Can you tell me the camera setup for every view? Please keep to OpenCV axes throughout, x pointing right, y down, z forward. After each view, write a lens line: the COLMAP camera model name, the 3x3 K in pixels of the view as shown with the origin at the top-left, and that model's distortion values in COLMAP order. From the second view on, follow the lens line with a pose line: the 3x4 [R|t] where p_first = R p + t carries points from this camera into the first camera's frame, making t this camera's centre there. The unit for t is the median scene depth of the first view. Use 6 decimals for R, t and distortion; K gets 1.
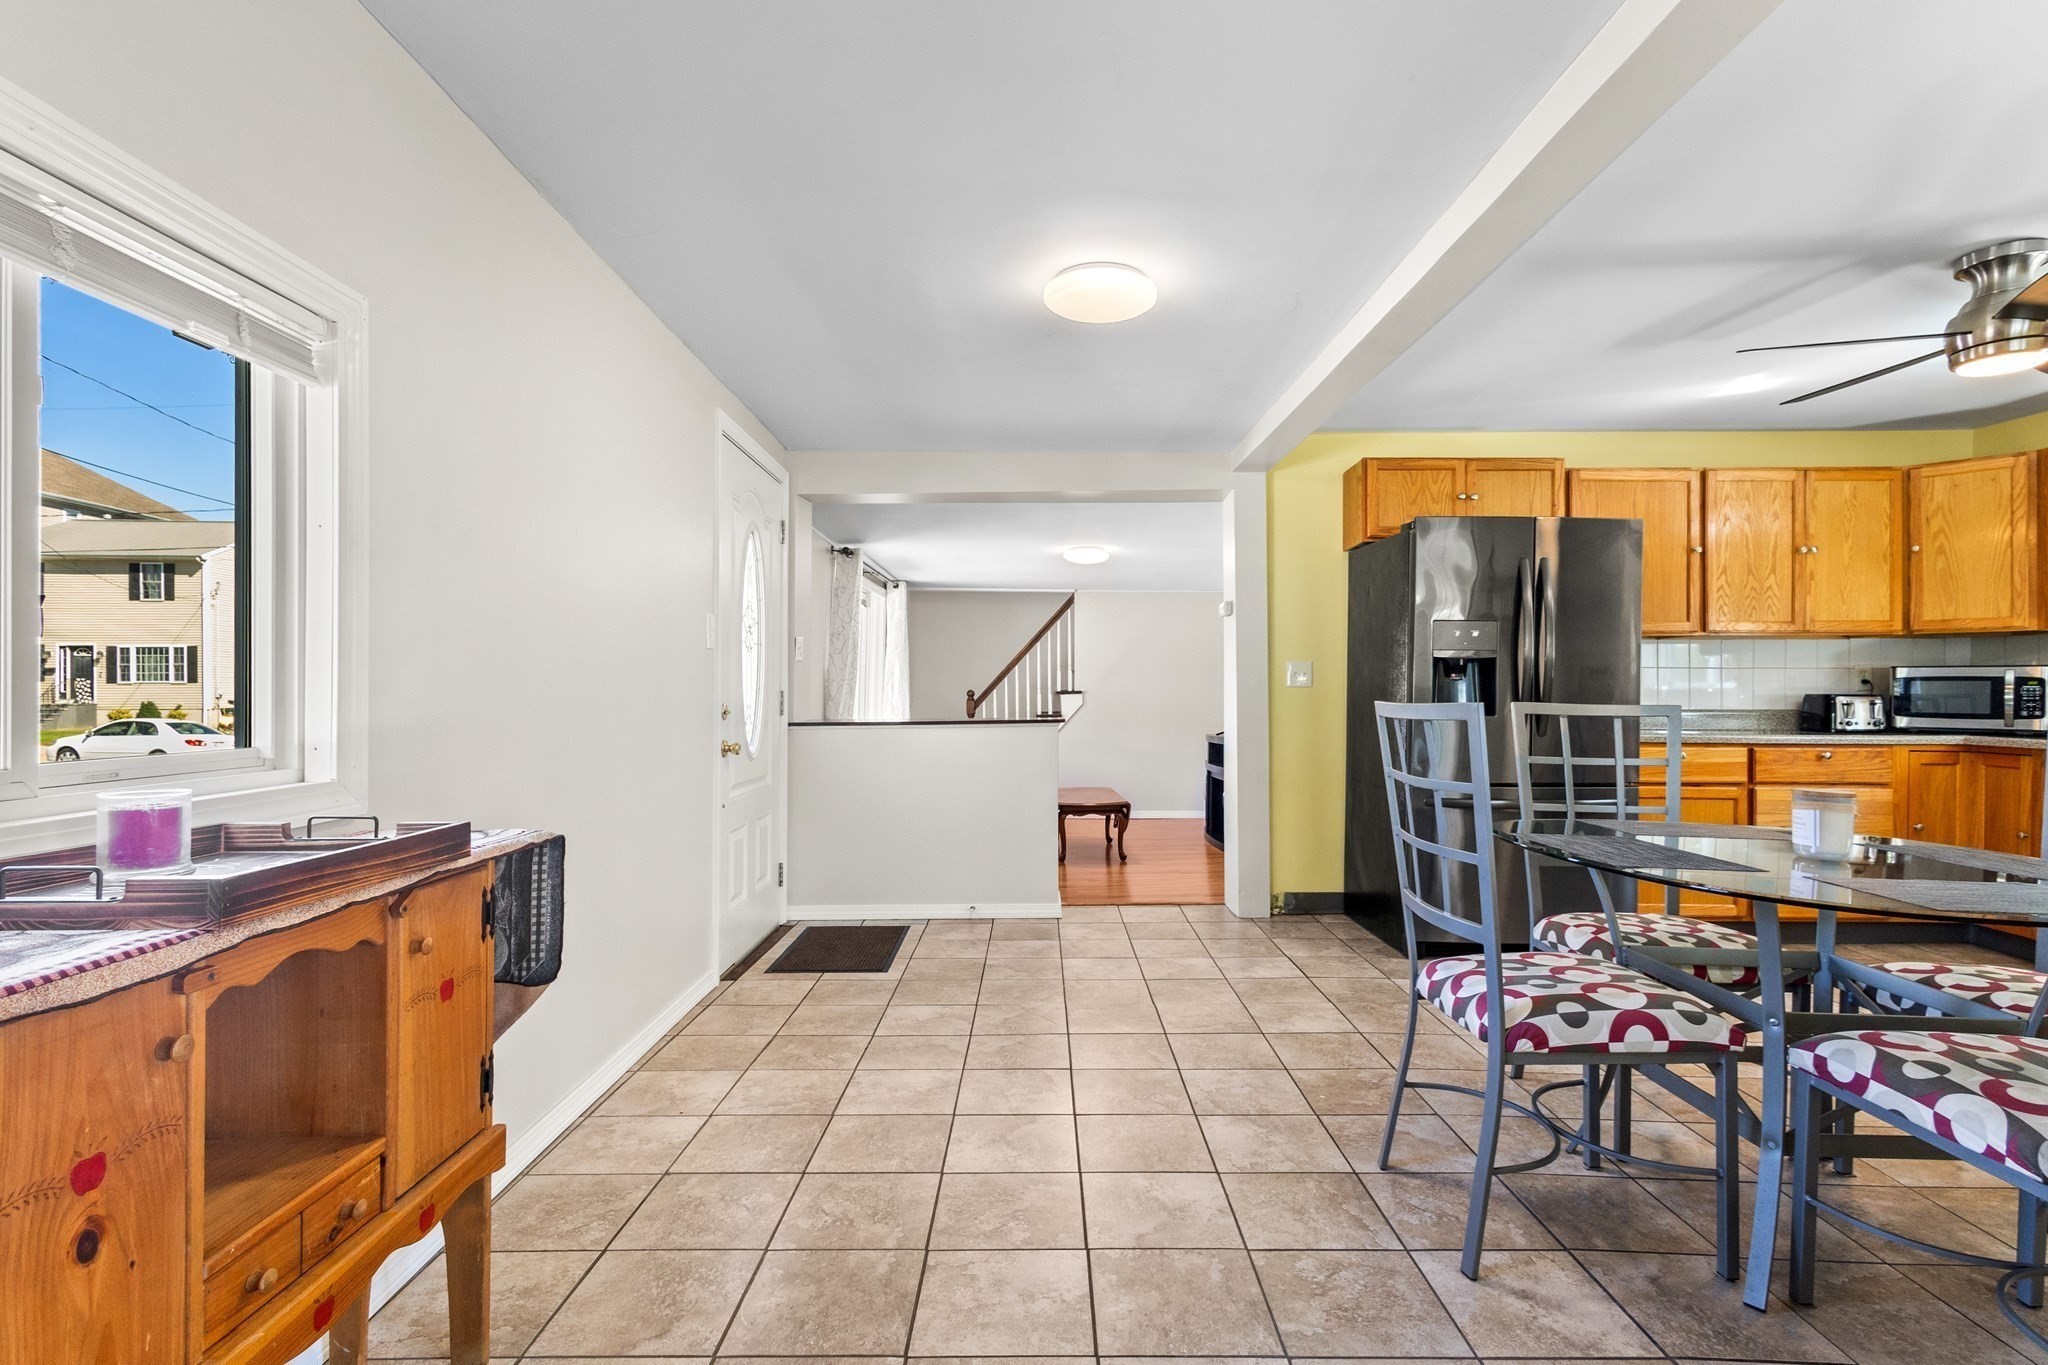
lens RADIAL K [[991.4, 0, 1036.2], [0, 991.4, 693.4], [0, 0, 1]] dist [0.002744, 0.000035]
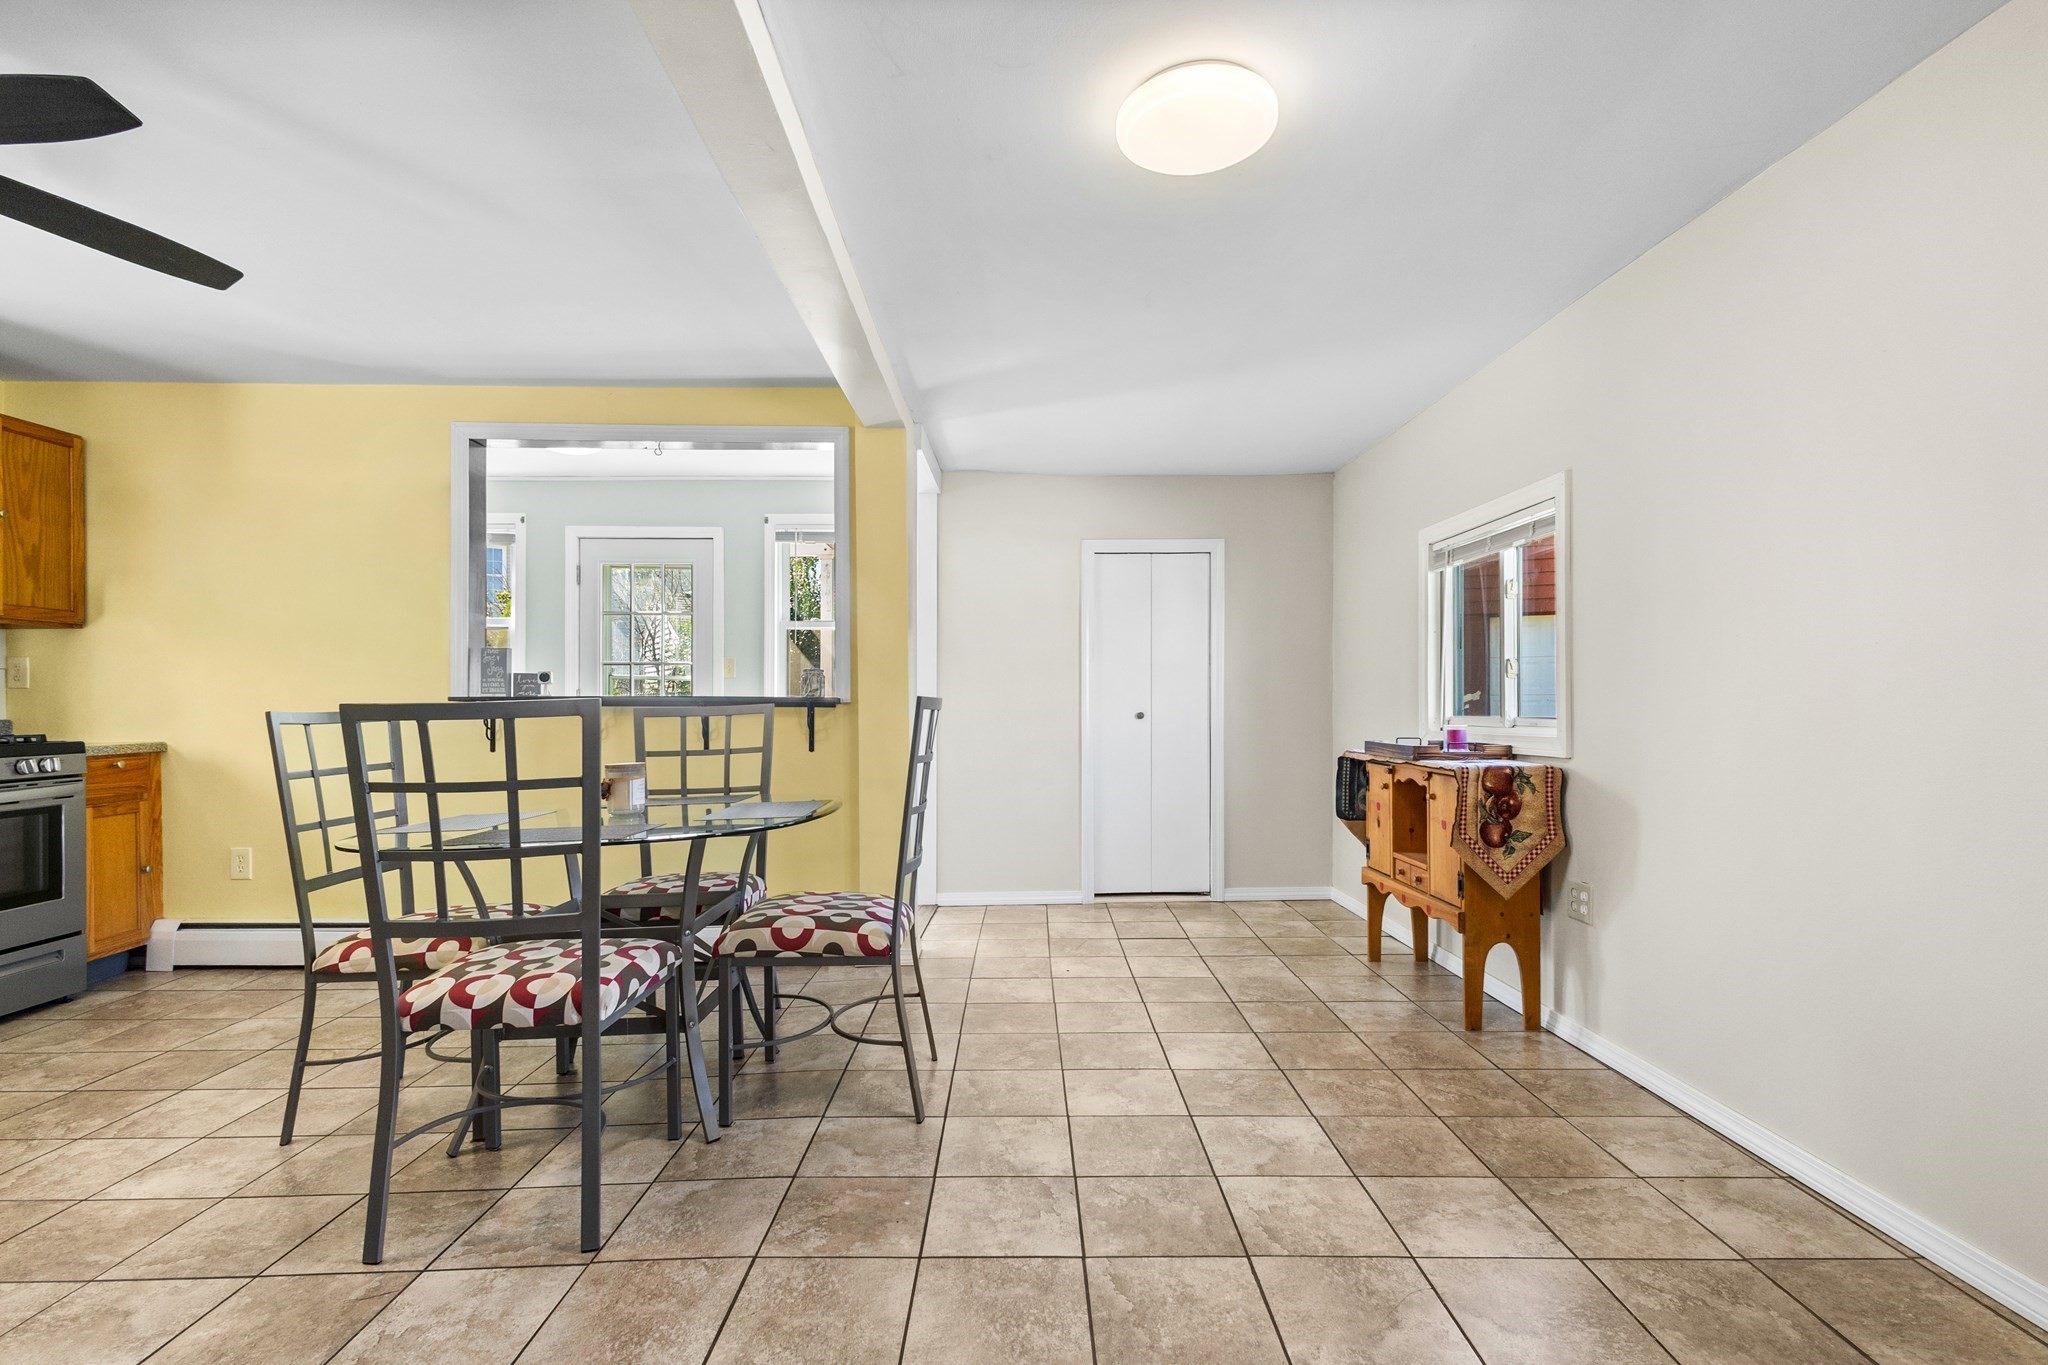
lens RADIAL K [[969.1, 0, 1033.1], [0, 969.1, 698.8], [0, 0, 1]] dist [0.008073, -0.001292]
pose [[-0.999890, 0.001867, -0.014720, 0.123340], [0.001949, 0.999983, -0.005568, 0.009333], [0.014709, -0.005596, -0.999876, 1.090720]]
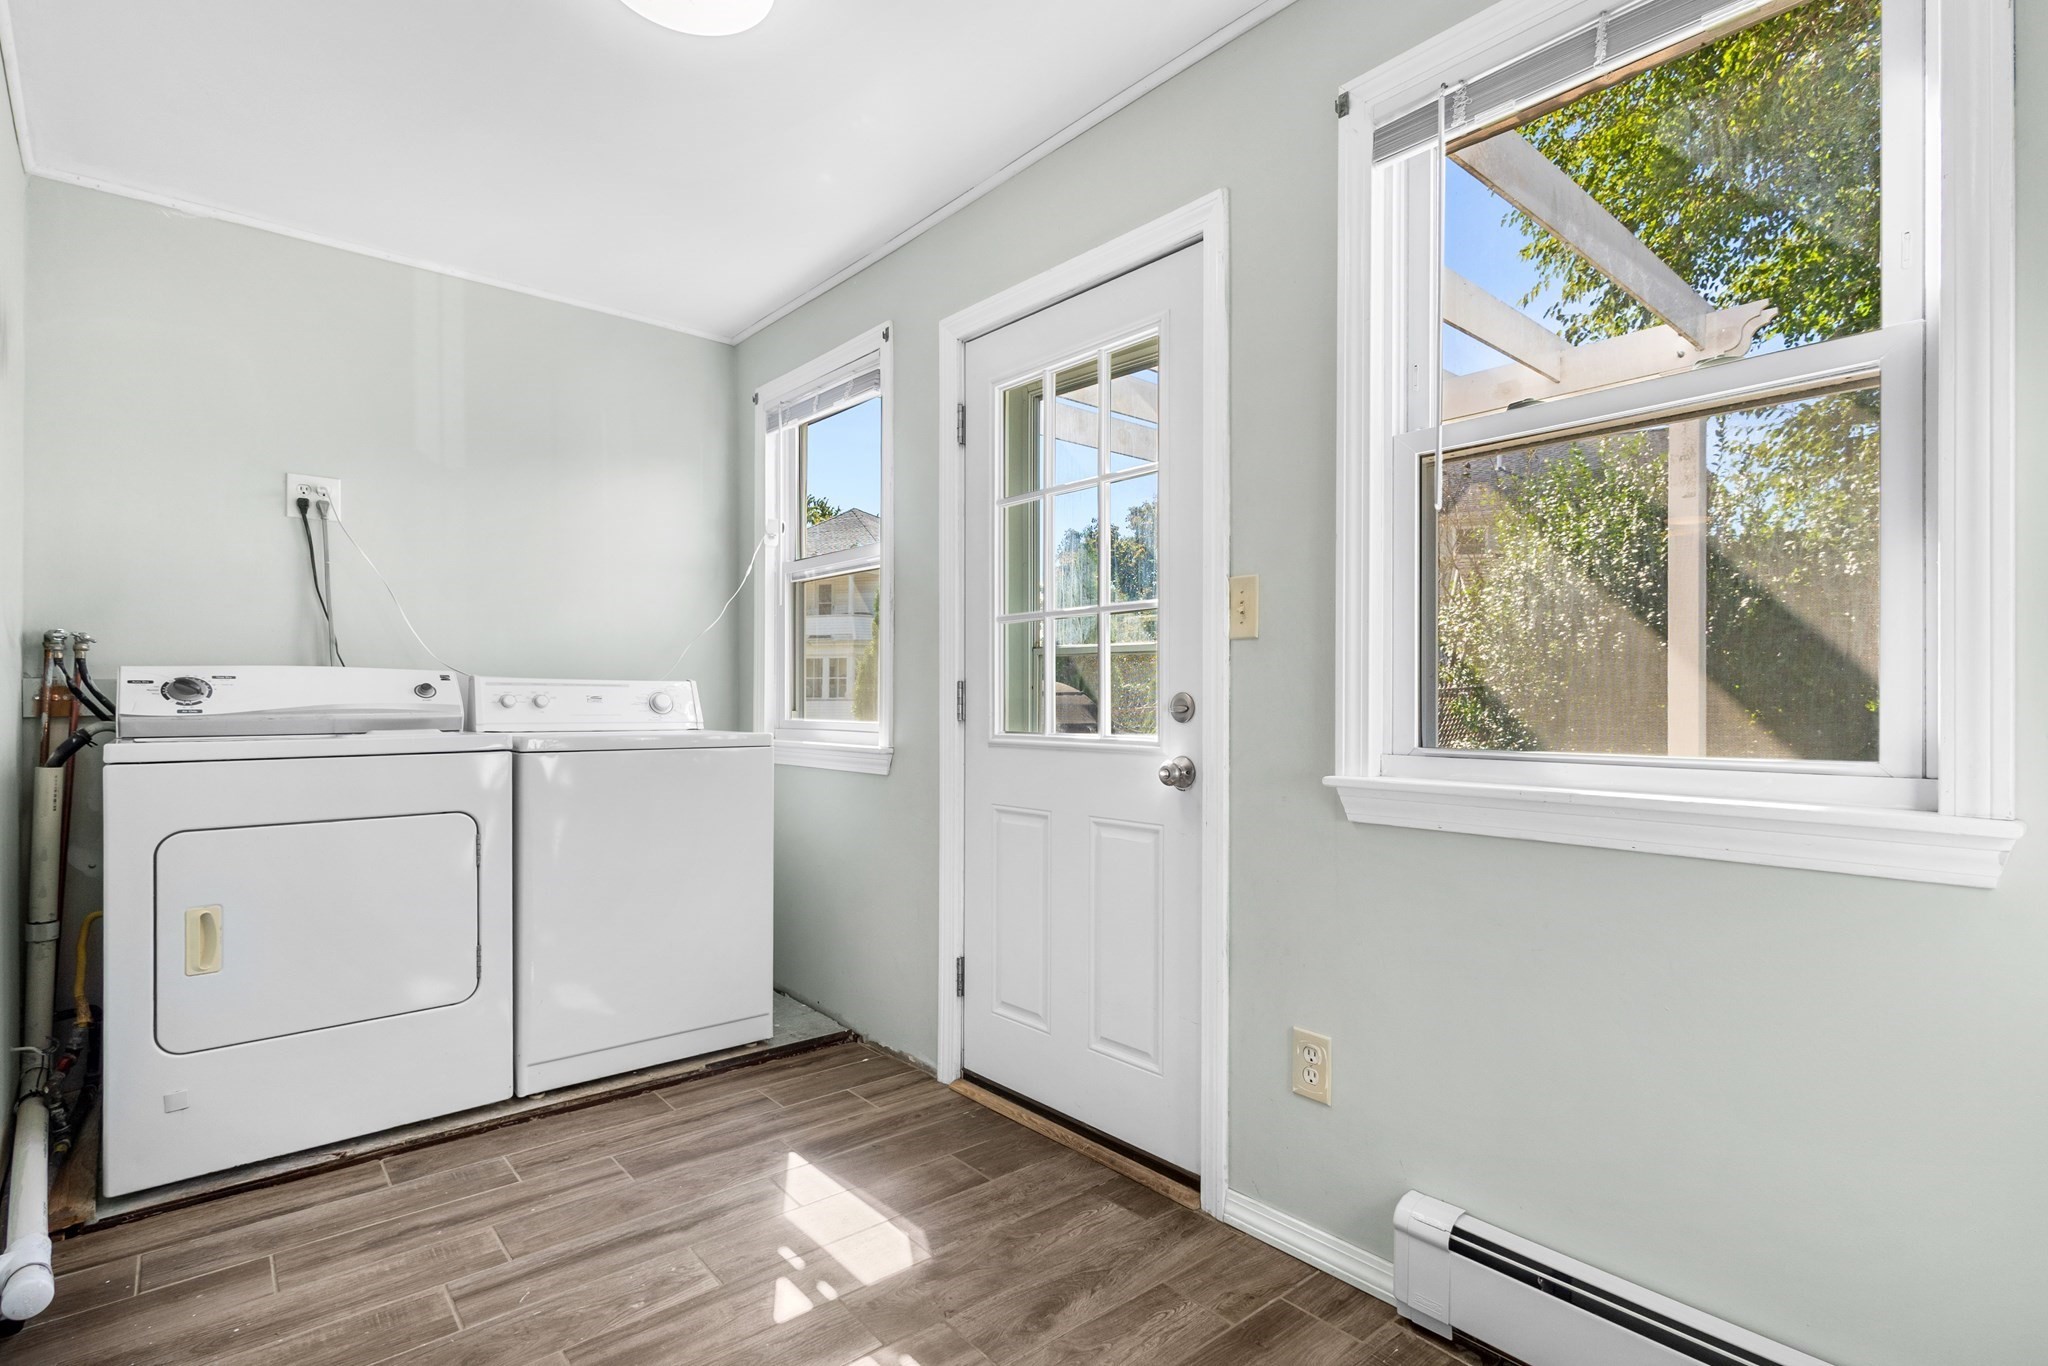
lens RADIAL K [[987.7, 0, 1011.4], [0, 987.7, 697.5], [0, 0, 1]] dist [0.011095, -0.000522]
pose [[-0.661047, 0.003065, 0.750339, 0.259990], [0.001843, 0.999995, -0.002462, -0.000290], [-0.750343, -0.000245, -0.661049, 0.082920]]
